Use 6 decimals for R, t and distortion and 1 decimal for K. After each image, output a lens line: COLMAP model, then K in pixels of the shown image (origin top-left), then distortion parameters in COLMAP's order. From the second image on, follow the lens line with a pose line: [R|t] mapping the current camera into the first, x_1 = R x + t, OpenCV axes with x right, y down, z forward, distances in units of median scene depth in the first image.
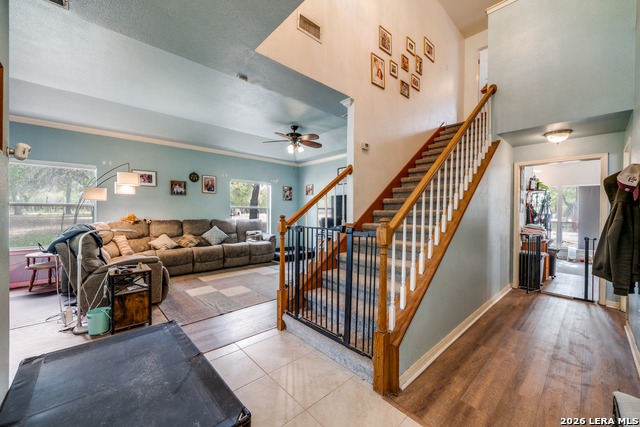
lens RADIAL K [[245.0, 0, 320.0], [0, 245.0, 213.5], [0, 0, 1]] dist [-0.001639, 0.000039]
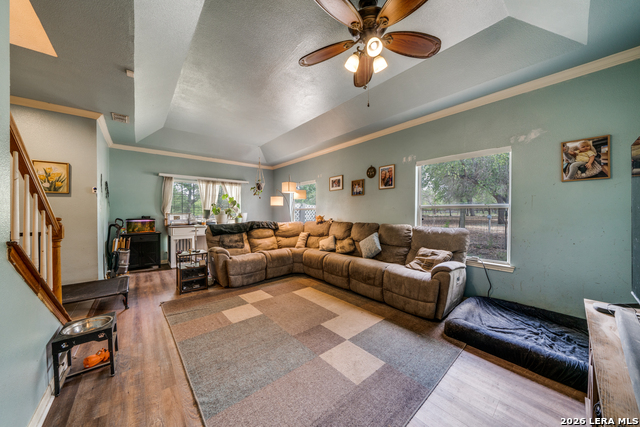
lens RADIAL K [[216.6, 0, 318.6], [0, 216.6, 214.0], [0, 0, 1]] dist [-0.007049, -0.000021]
pose [[-0.039816, 0.000209, -0.999207, 0.243804], [-0.008328, 0.999965, 0.000541, -0.004429], [0.999172, 0.008343, -0.039813, 0.898527]]
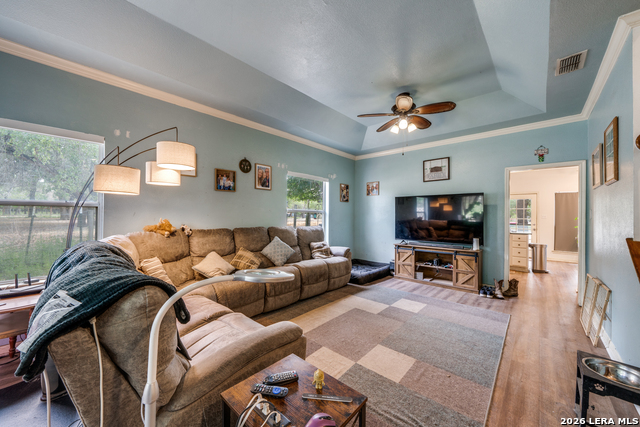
lens RADIAL K [[238.5, 0, 320.0], [0, 238.5, 213.5], [0, 0, 1]] dist [-0.000541, -0.000198]
pose [[0.996567, 0.003236, 0.082730, -0.380575], [-0.001993, 0.999884, -0.015093, -0.004709], [-0.082769, 0.014876, 0.996458, 0.335195]]
